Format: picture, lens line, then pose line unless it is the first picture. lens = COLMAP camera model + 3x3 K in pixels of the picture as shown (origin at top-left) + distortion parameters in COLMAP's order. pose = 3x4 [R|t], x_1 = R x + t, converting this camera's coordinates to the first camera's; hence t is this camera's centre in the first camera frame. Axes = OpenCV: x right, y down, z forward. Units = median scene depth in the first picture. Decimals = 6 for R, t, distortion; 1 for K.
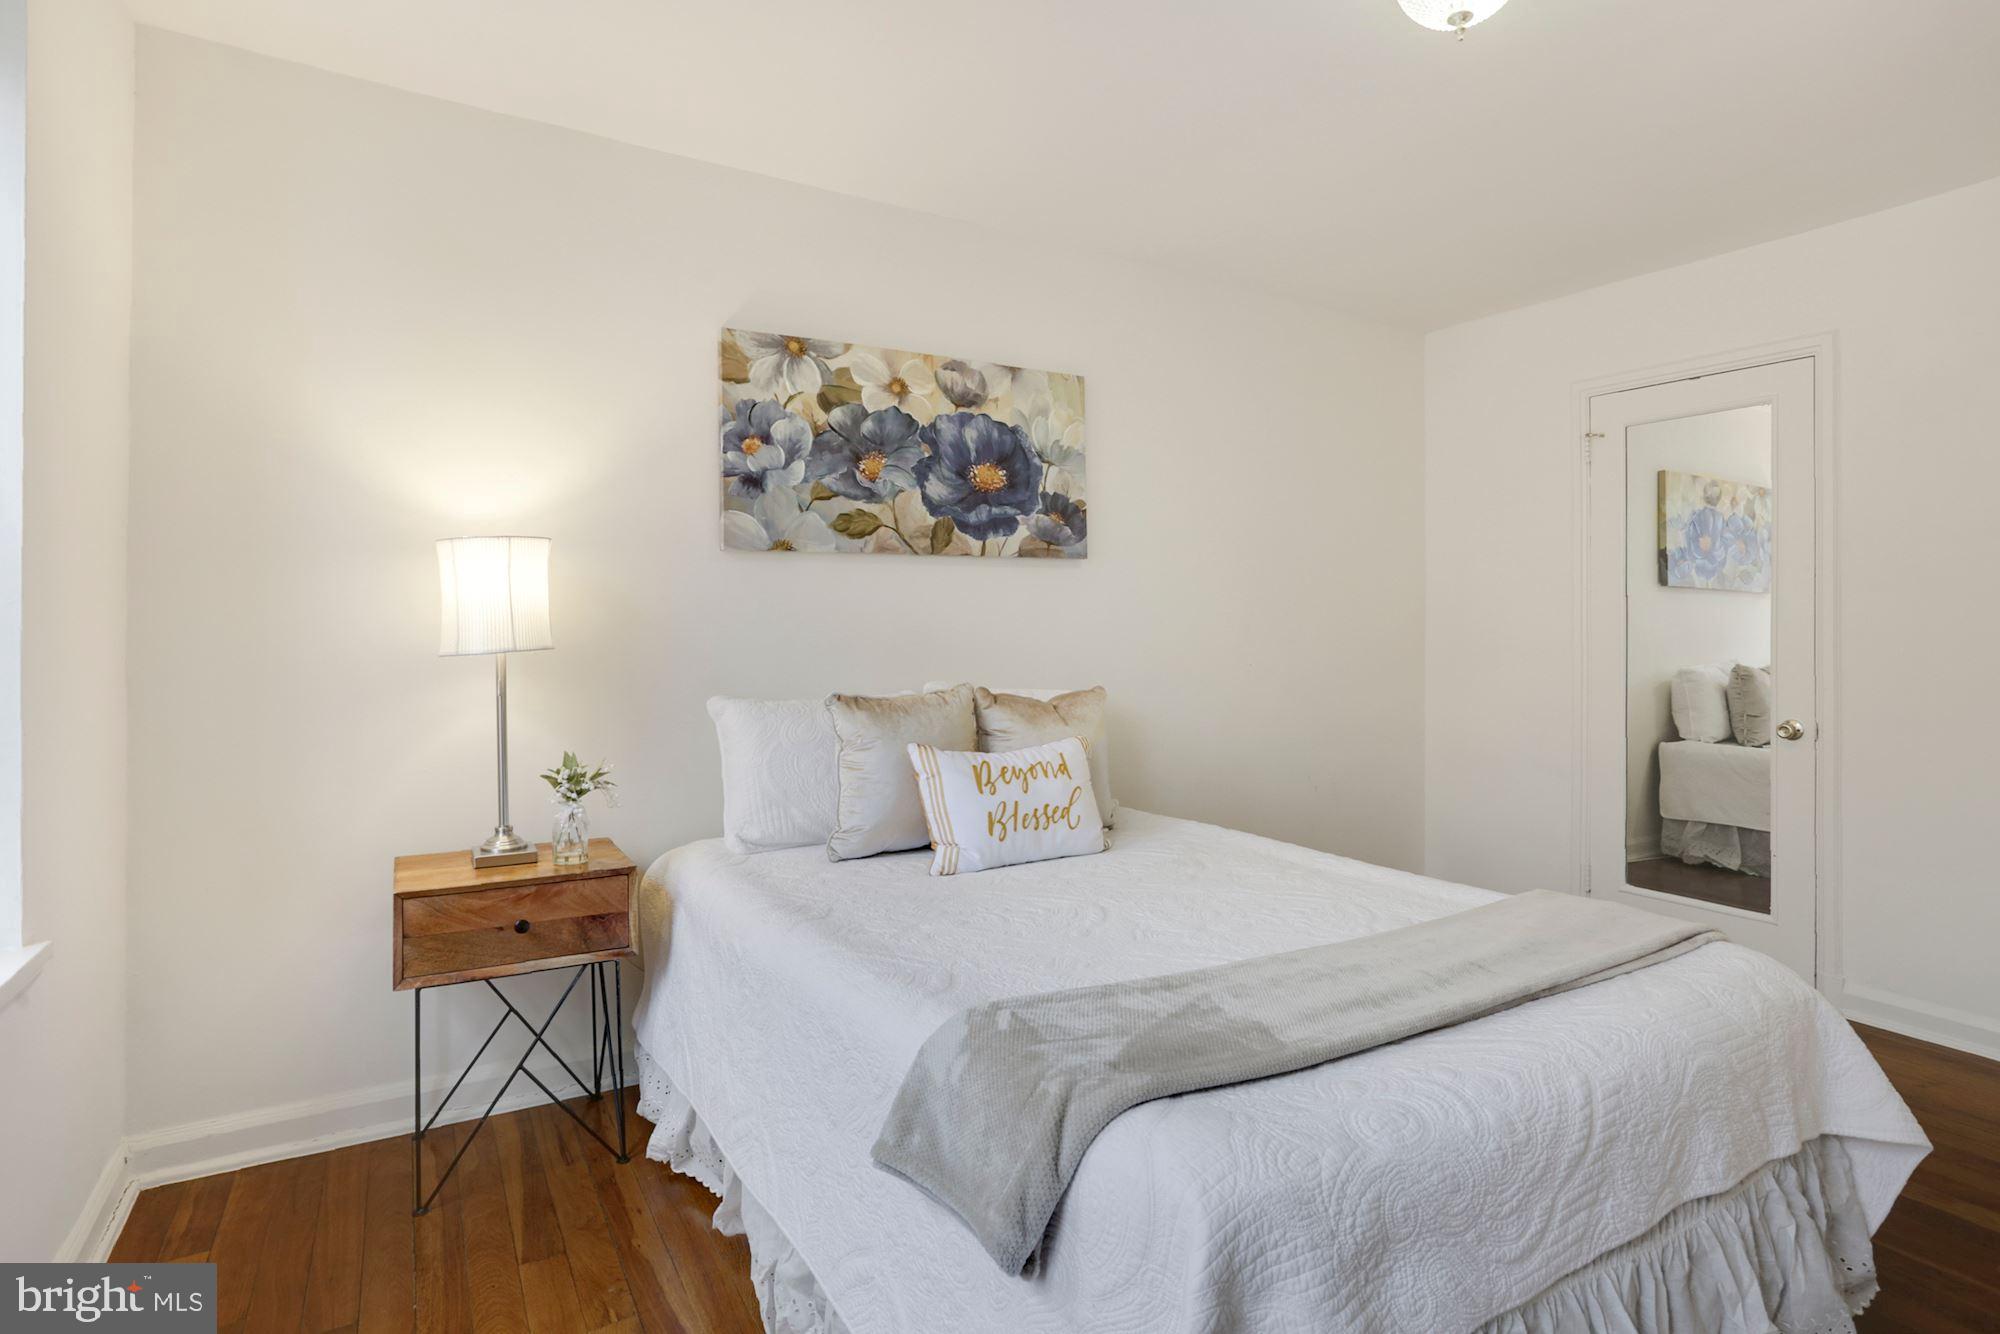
lens RADIAL K [[1028.5, 0, 991.3], [0, 1028.5, 639.0], [0, 0, 1]] dist [-0.080621, 0.066547]
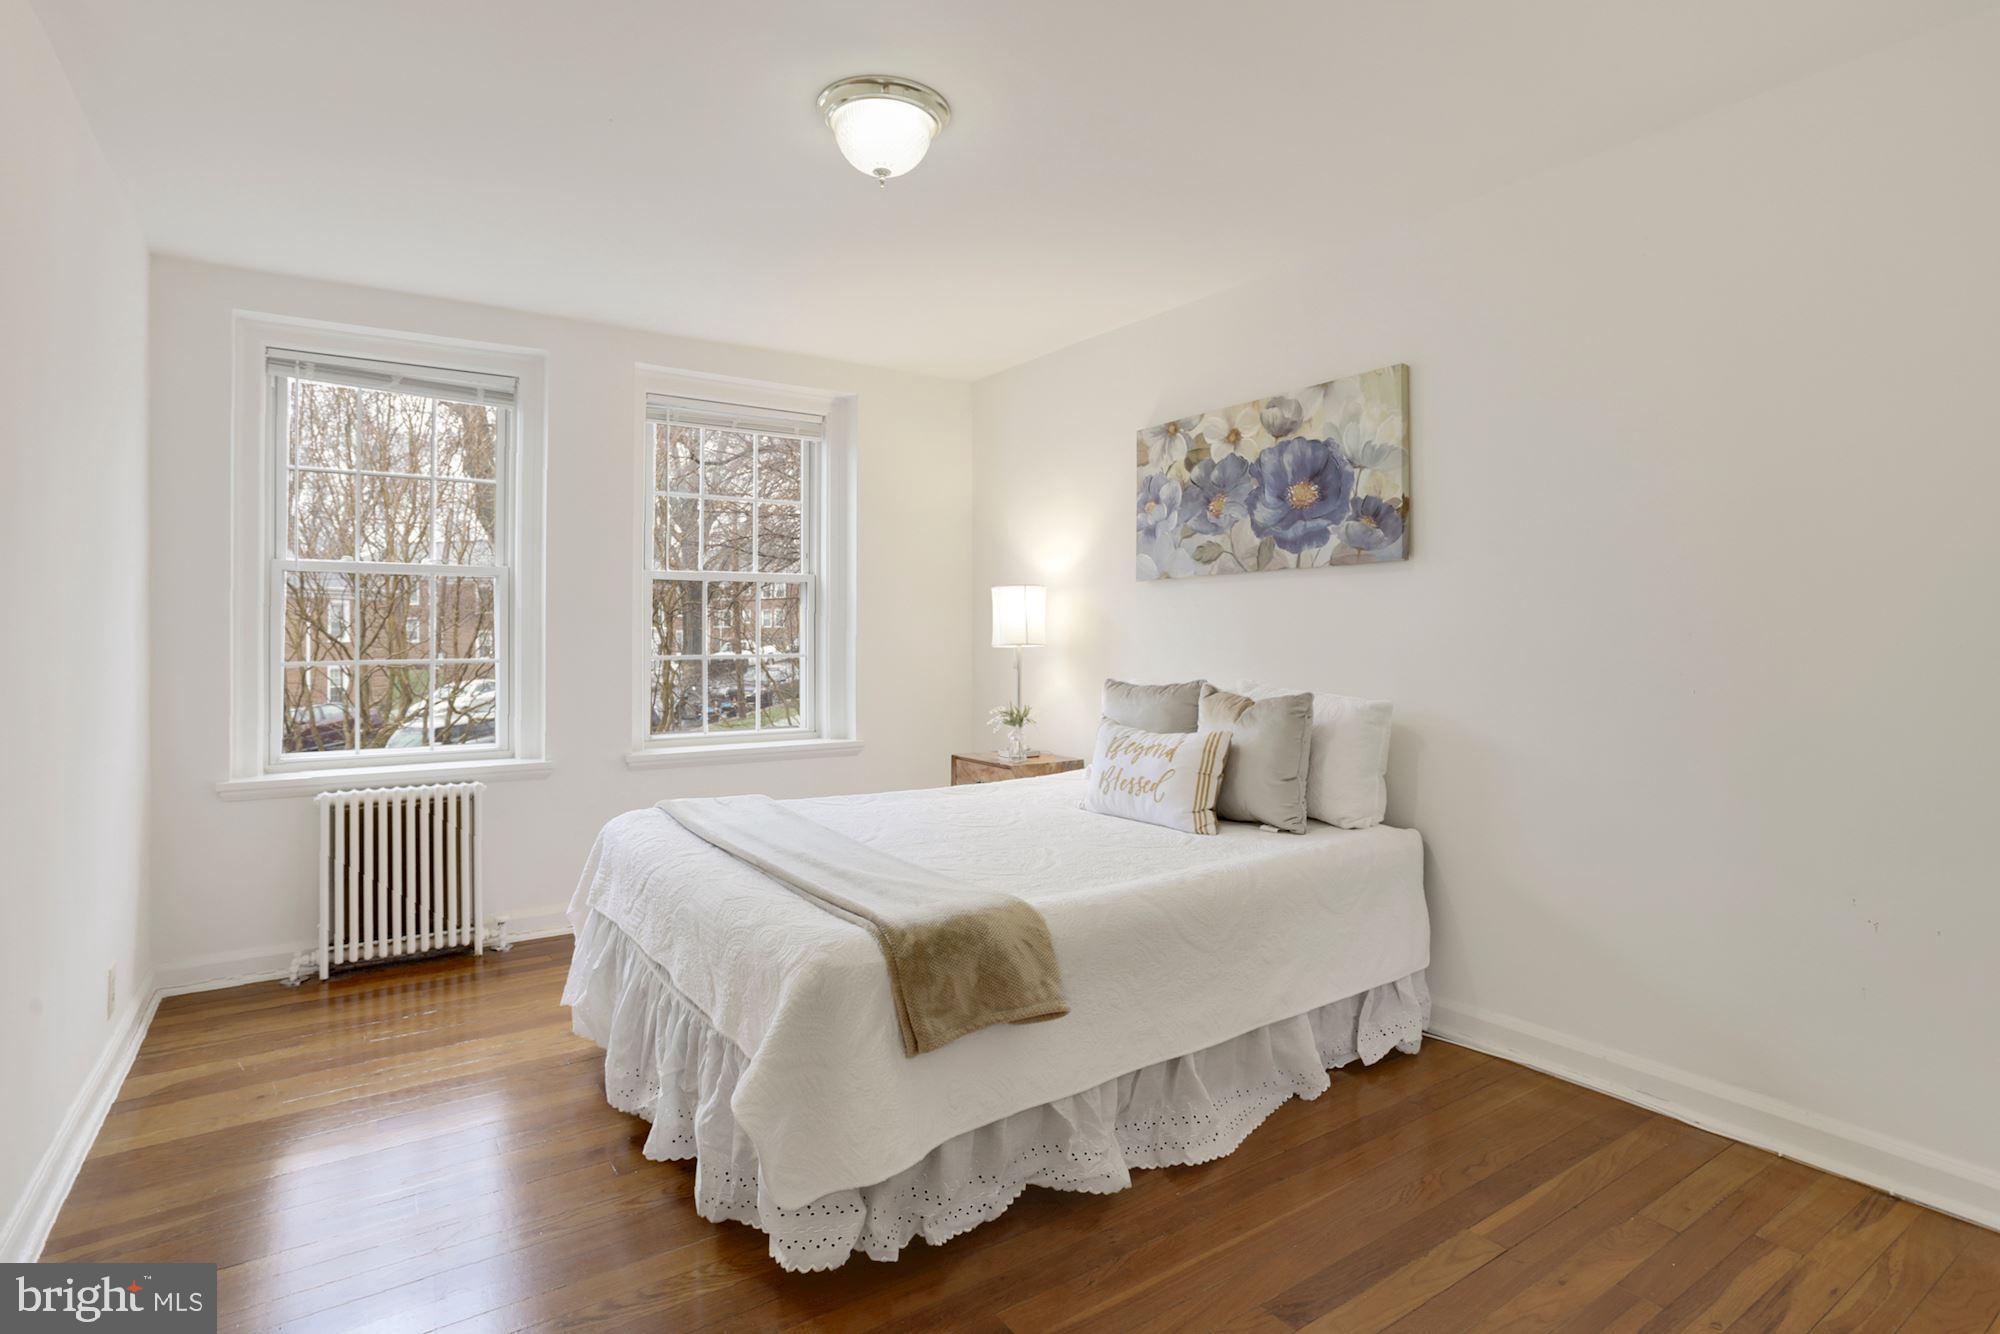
lens RADIAL K [[1028.5, 0, 991.3], [0, 1028.5, 639.0], [0, 0, 1]] dist [-0.080621, 0.066547]
pose [[0.042674, 0.009120, -0.999047, 1.133039], [-0.010290, 0.999909, 0.008688, -0.012515], [0.999036, 0.009909, 0.042764, 0.672912]]
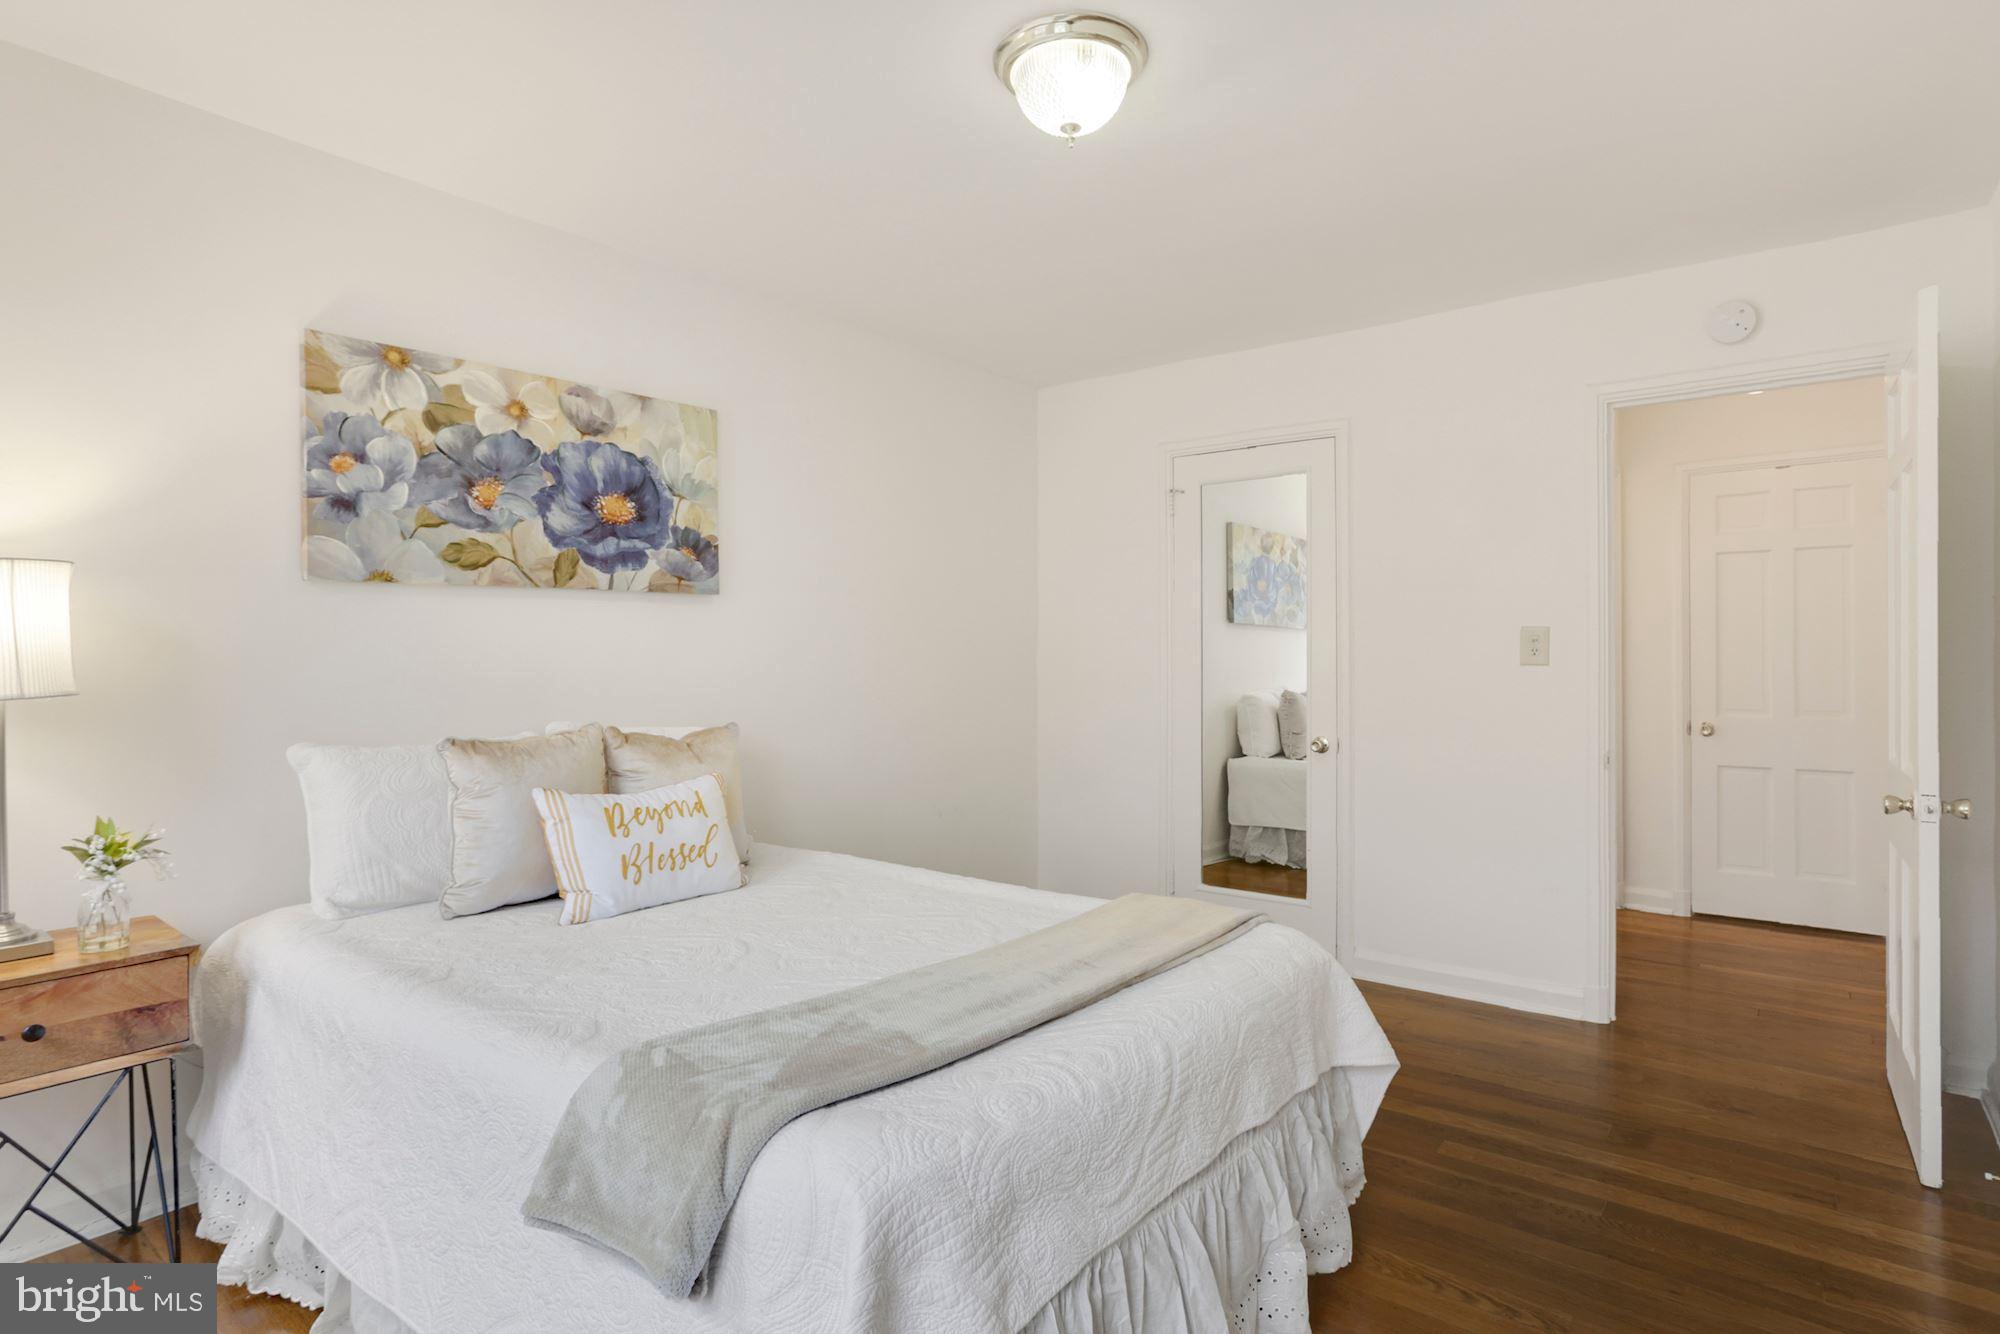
lens RADIAL K [[1043.6, 0, 984.8], [0, 1043.6, 660.0], [0, 0, 1]] dist [-0.053954, 0.032473]
pose [[0.937908, -0.003212, 0.346870, -0.017308], [0.005999, 0.999958, -0.006960, -0.006881], [-0.346833, 0.008609, 0.937887, -0.038515]]
